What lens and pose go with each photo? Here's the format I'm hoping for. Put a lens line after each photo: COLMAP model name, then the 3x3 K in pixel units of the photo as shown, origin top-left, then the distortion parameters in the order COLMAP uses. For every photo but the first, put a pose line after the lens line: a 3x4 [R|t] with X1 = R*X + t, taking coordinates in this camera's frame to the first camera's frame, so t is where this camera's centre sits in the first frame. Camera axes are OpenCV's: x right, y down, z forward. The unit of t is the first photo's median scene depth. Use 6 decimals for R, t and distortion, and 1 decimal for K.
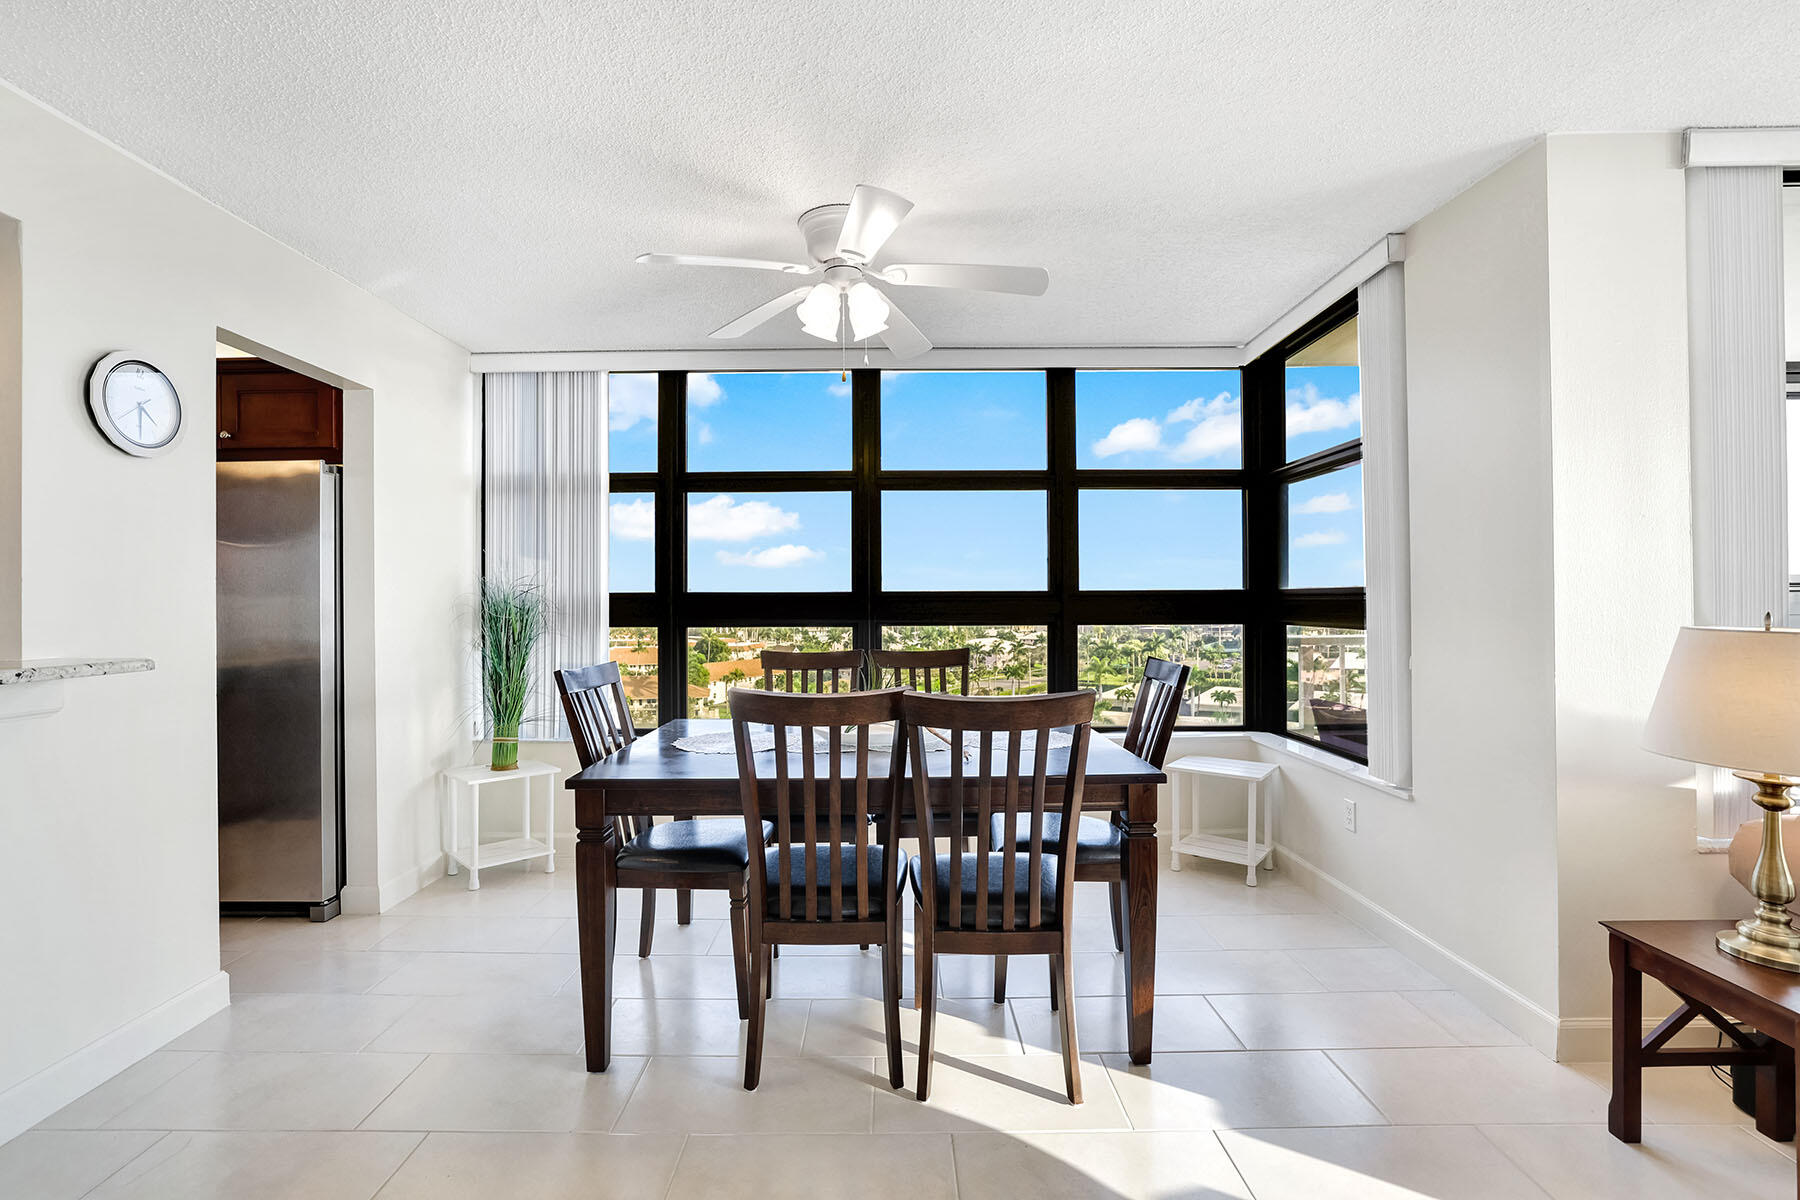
lens RADIAL K [[796.1, 0, 897.2], [0, 796.1, 596.2], [0, 0, 1]] dist [-0.024807, 0.002064]
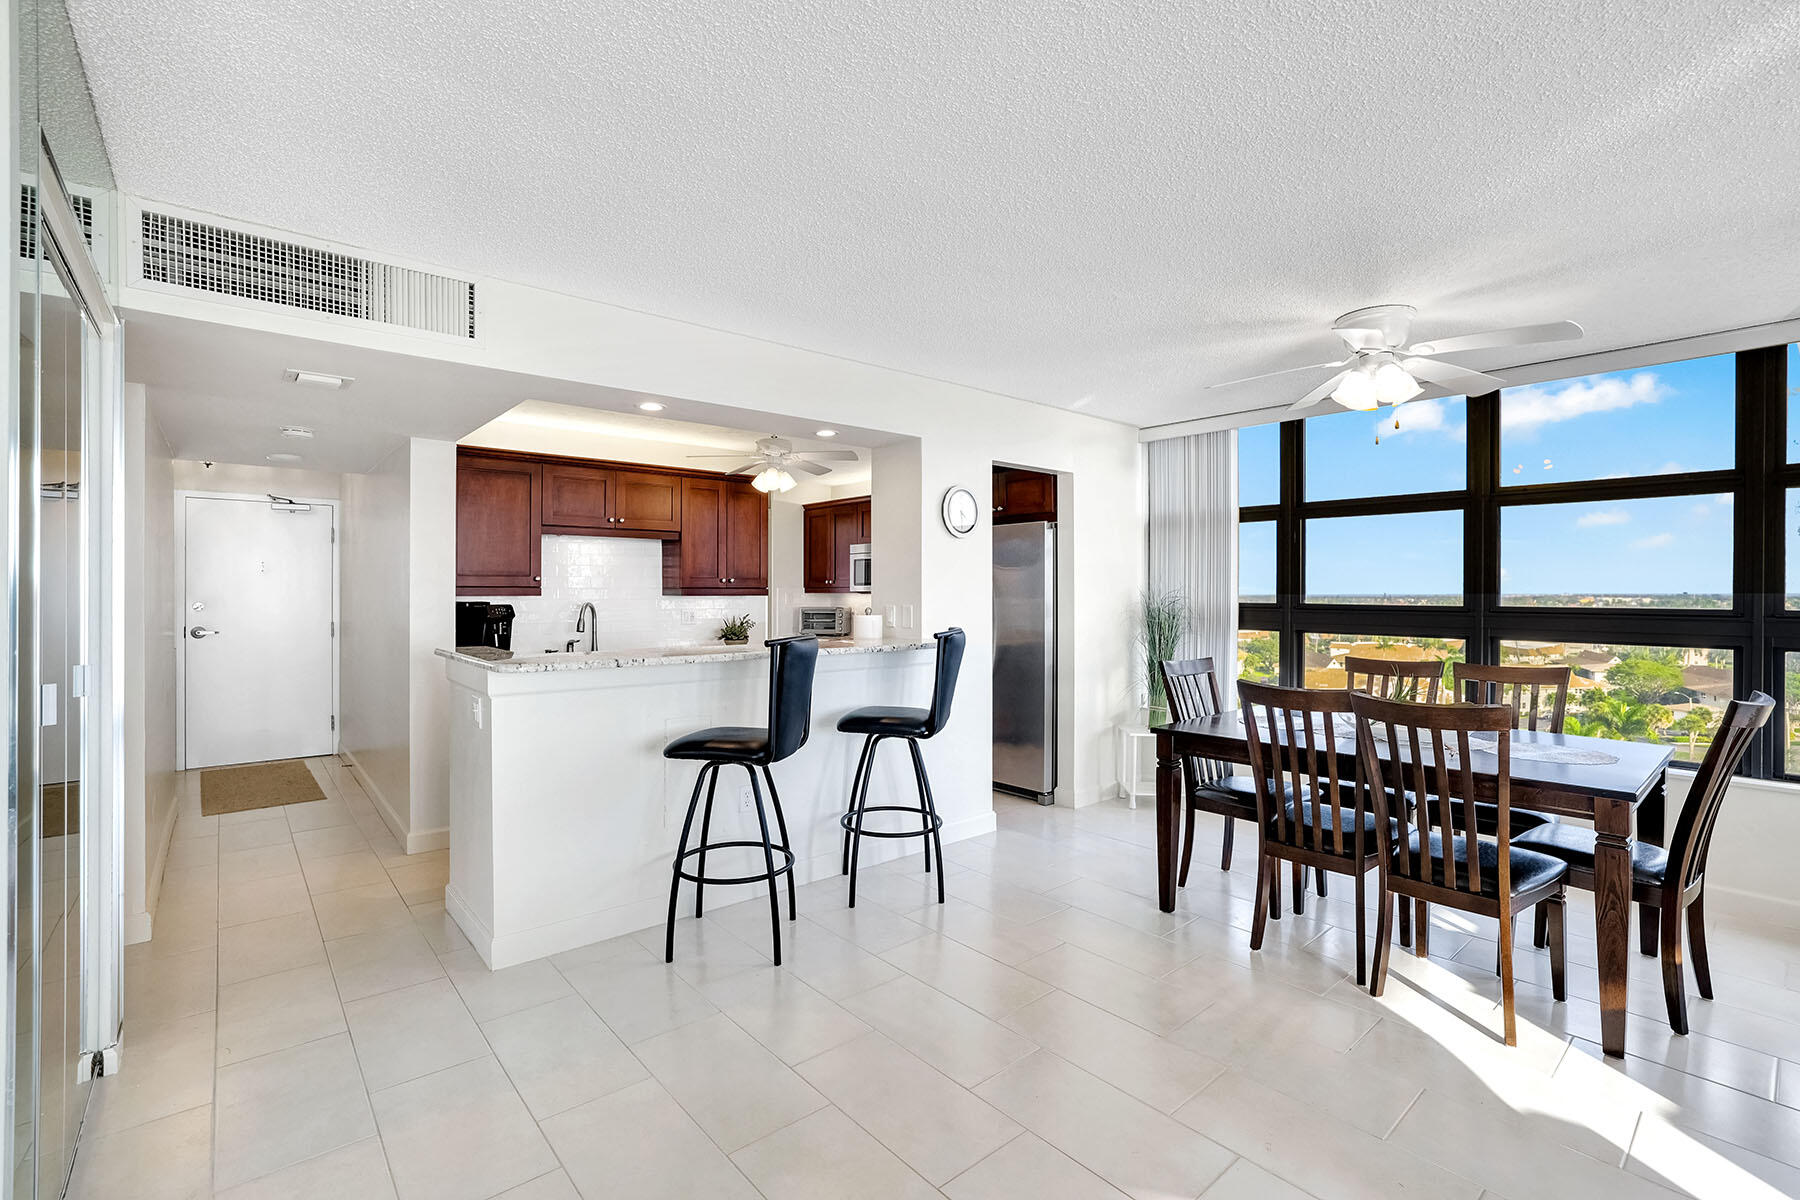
lens RADIAL K [[785.5, 0, 908.5], [0, 785.5, 600.3], [0, 0, 1]] dist [-0.025543, -0.000229]
pose [[0.662229, 0.016157, -0.749127, 0.275578], [-0.005085, 0.999841, 0.017069, -0.033308], [0.749284, -0.007494, 0.662206, -0.267832]]
